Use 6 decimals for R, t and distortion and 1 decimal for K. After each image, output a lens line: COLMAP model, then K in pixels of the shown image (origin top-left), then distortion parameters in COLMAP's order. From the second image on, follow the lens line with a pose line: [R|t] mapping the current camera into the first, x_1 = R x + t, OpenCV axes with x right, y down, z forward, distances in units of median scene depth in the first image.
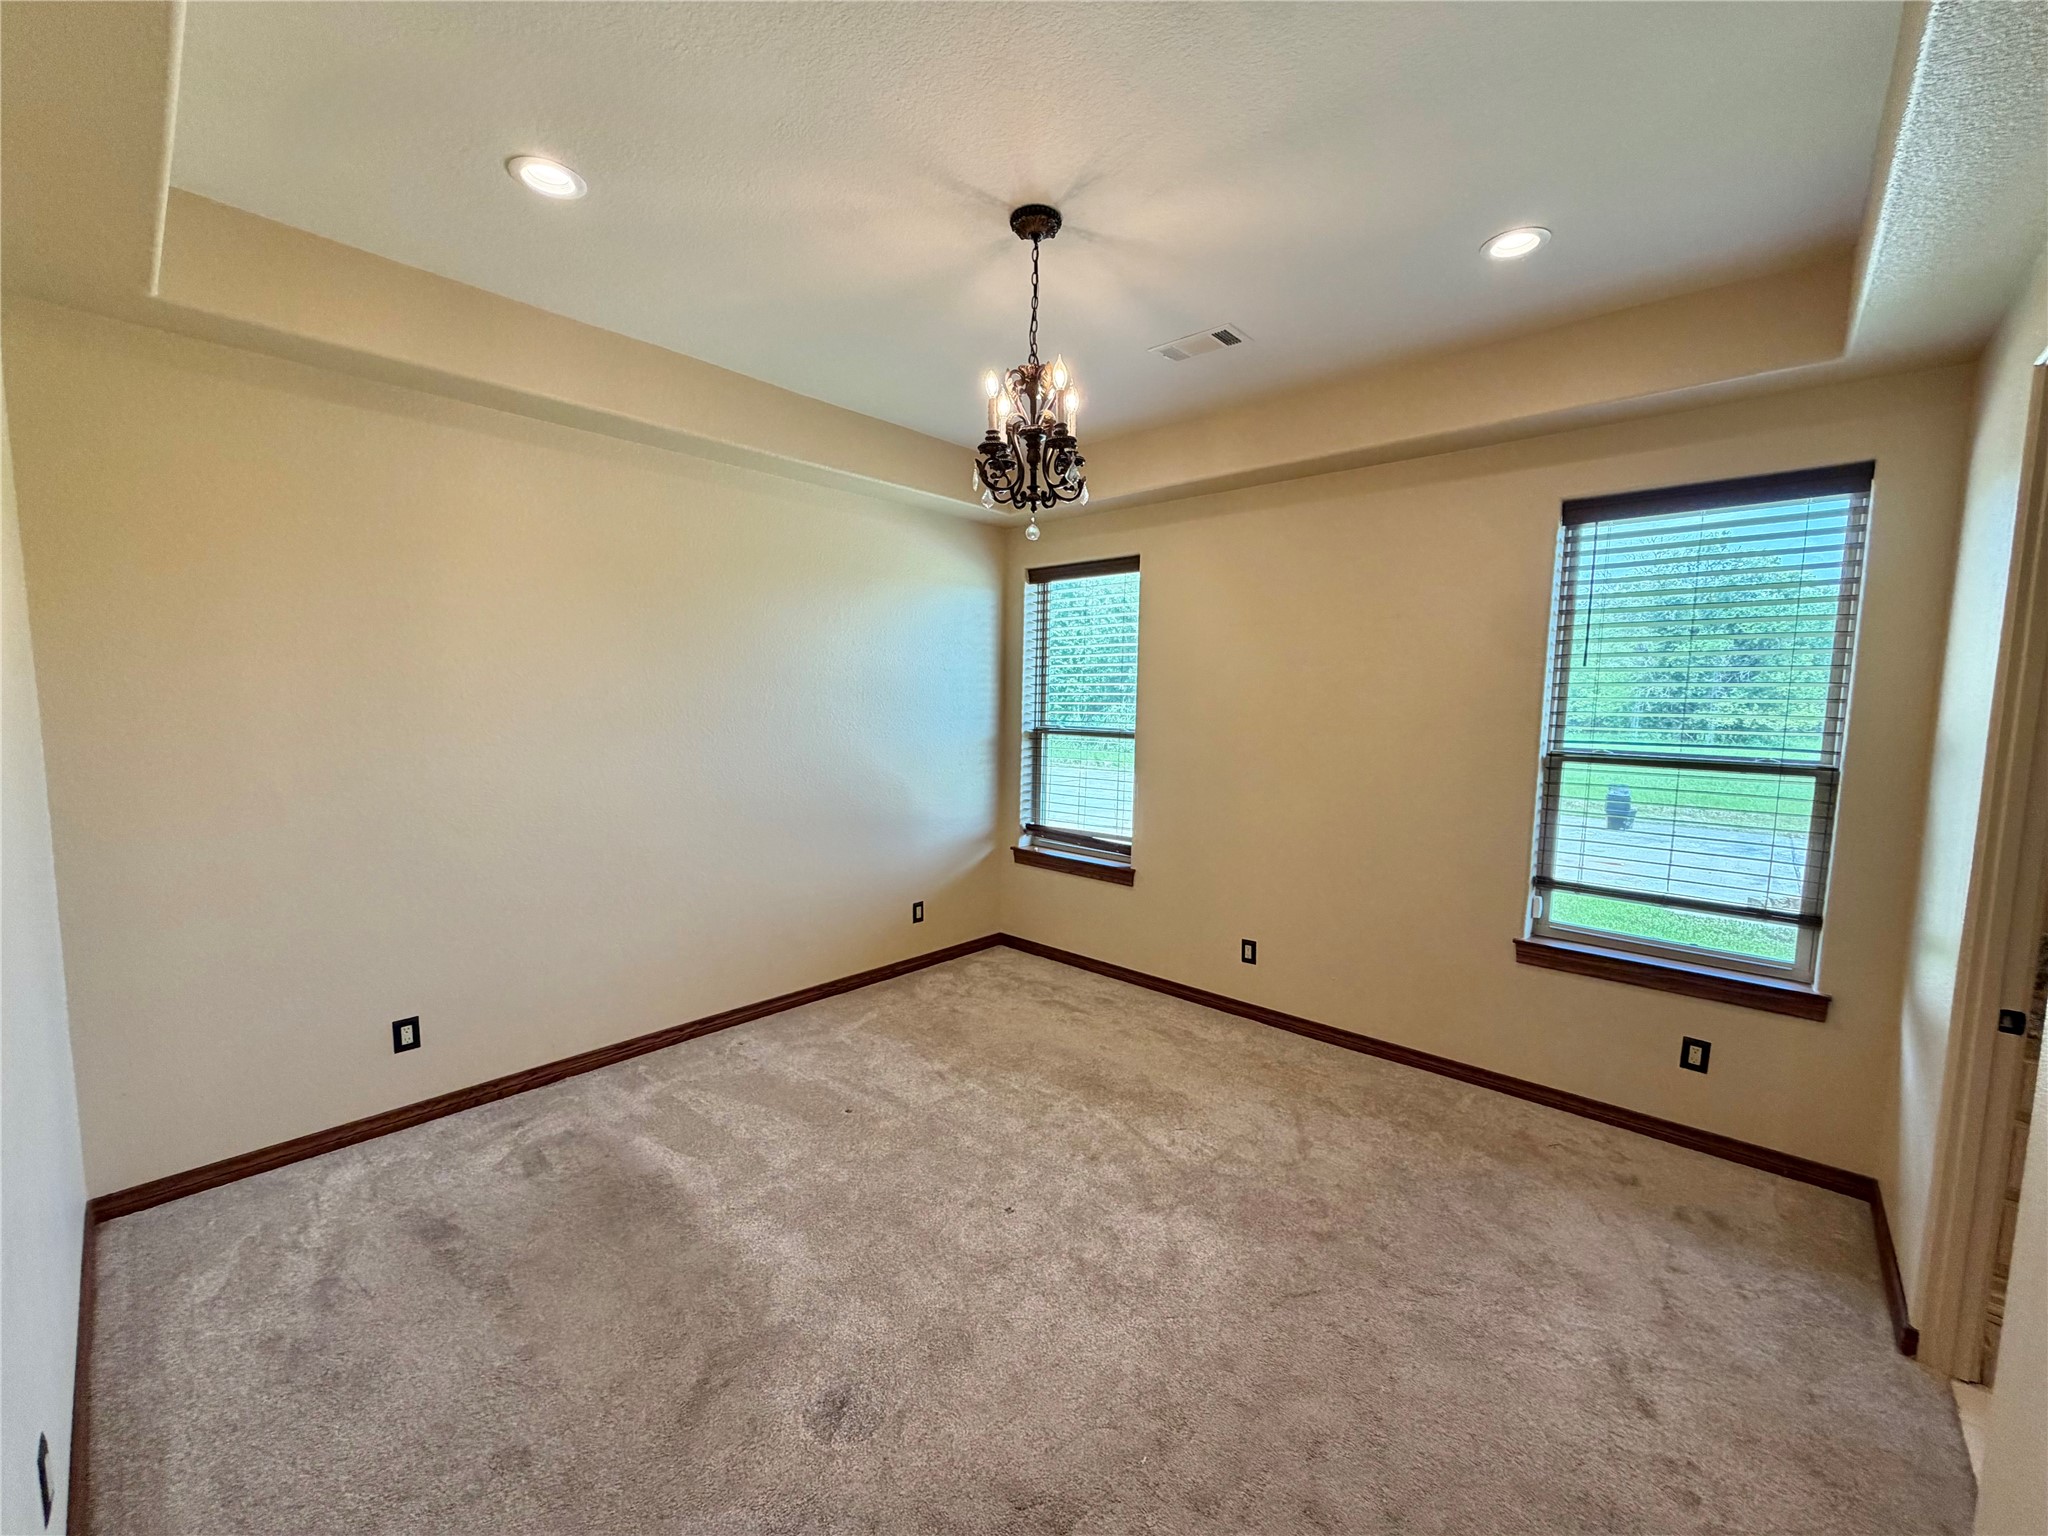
lens RADIAL K [[814.7, 0, 1016.6], [0, 814.7, 765.5], [0, 0, 1]] dist [0.003371, -0.000339]
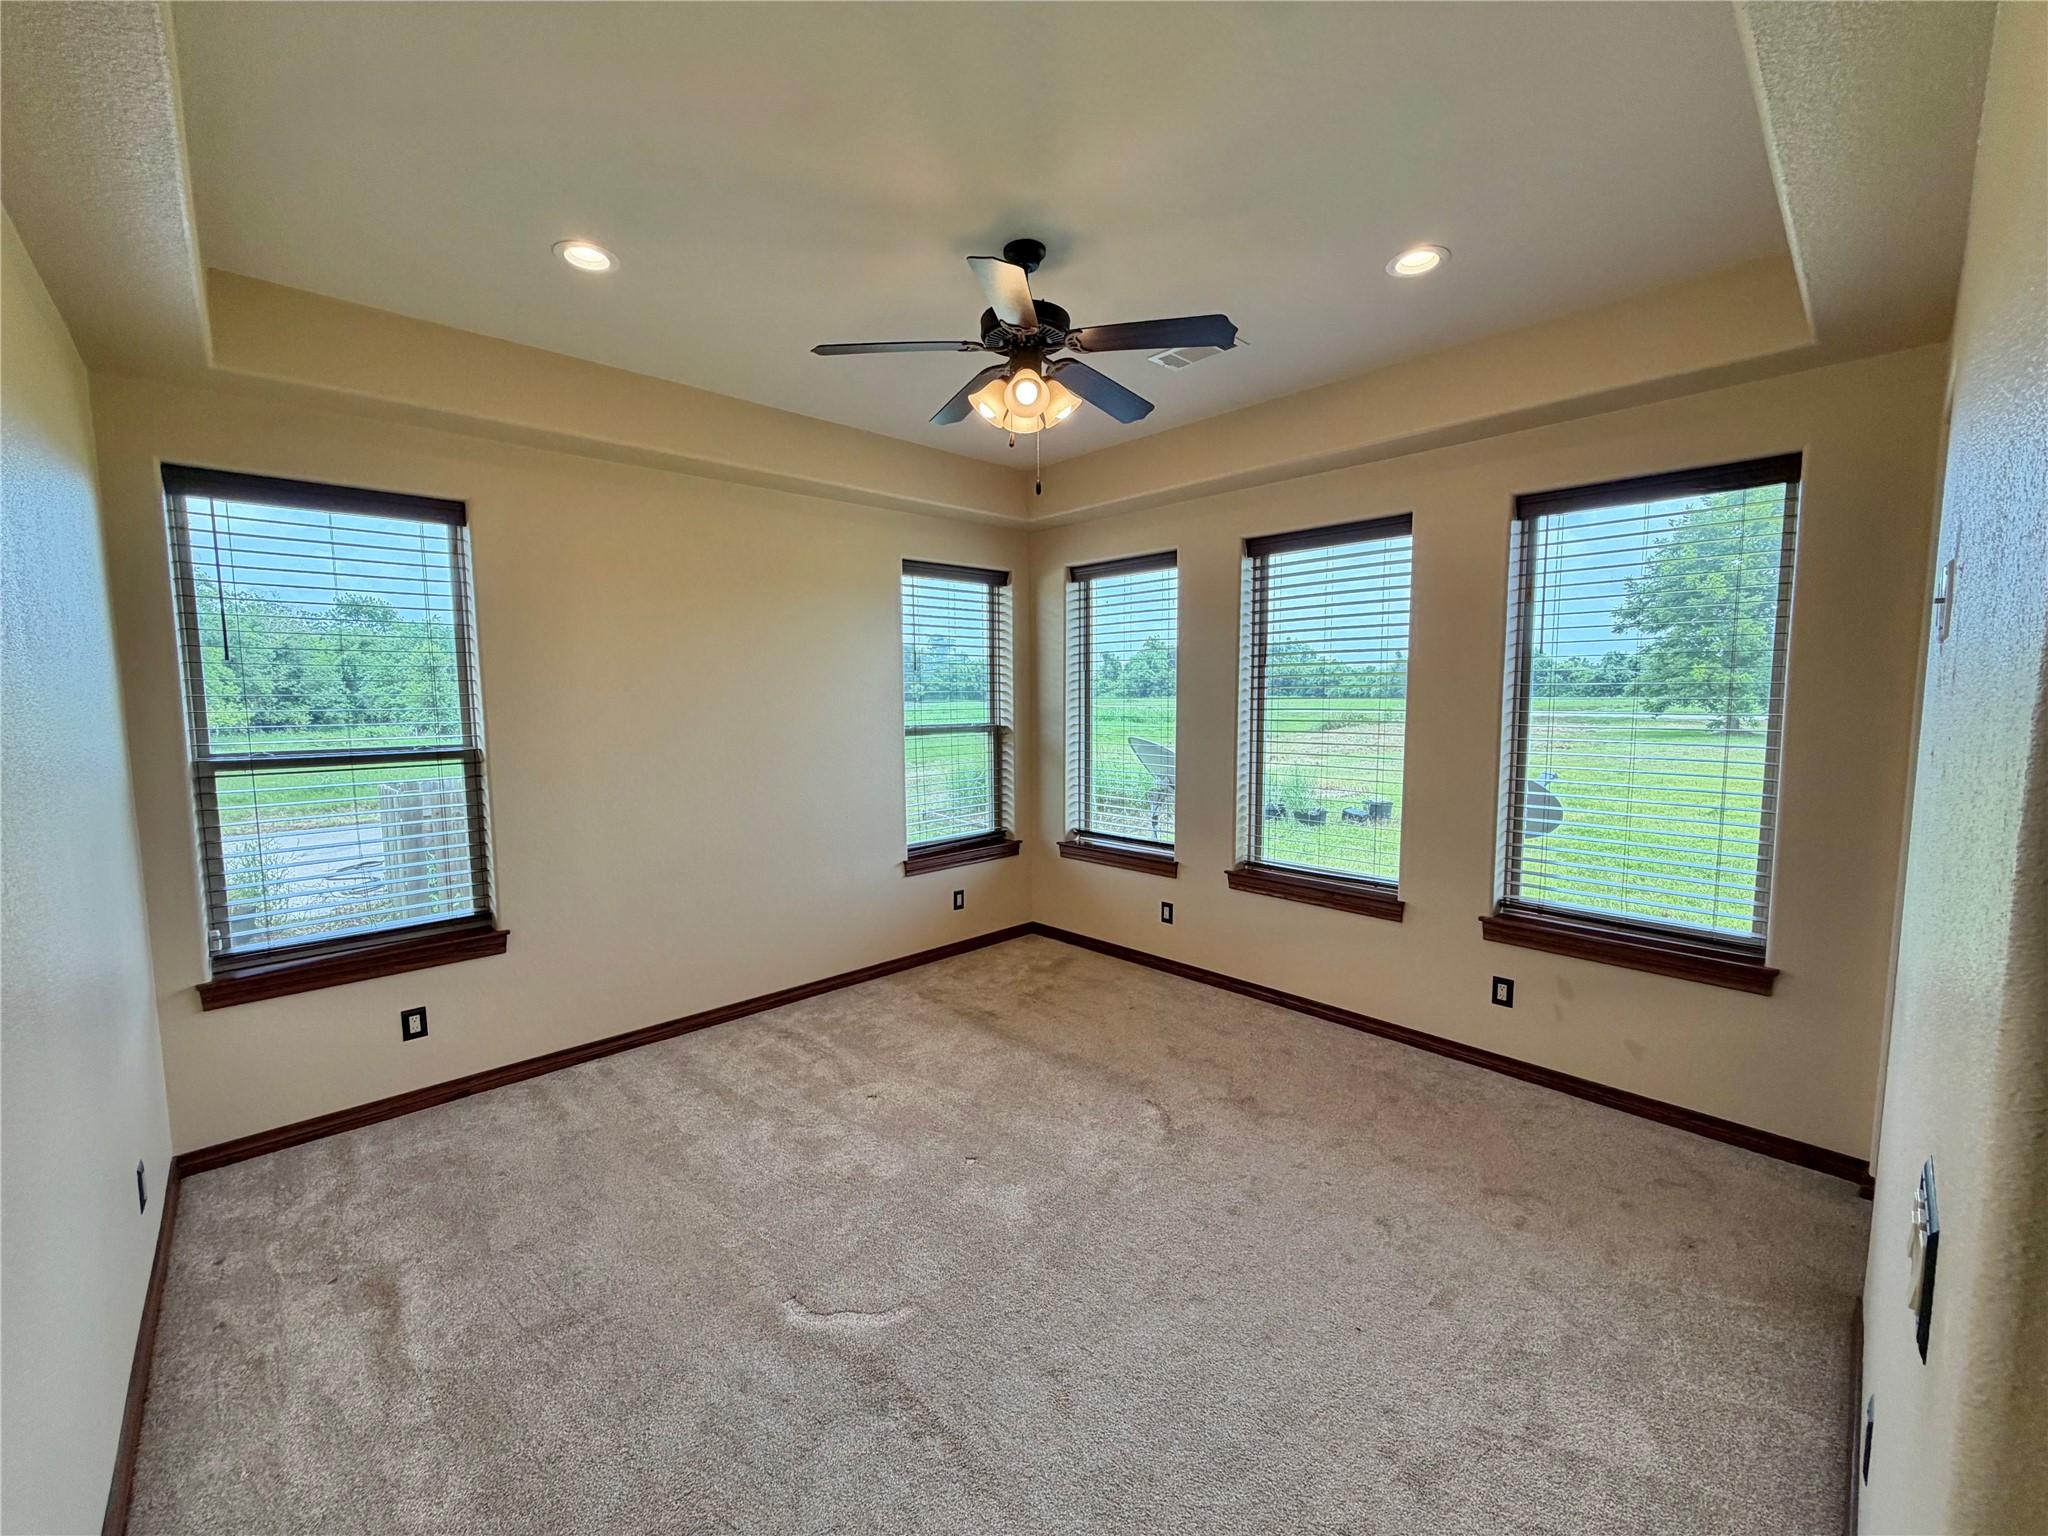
lens RADIAL K [[814.7, 0, 1031.5], [0, 814.7, 770.2], [0, 0, 1]] dist [0.003371, -0.000339]
pose [[0.997586, -0.003208, -0.069363, 0.111839], [0.003770, 0.999961, 0.007976, 0.014878], [0.069335, -0.008219, 0.997560, -0.078113]]
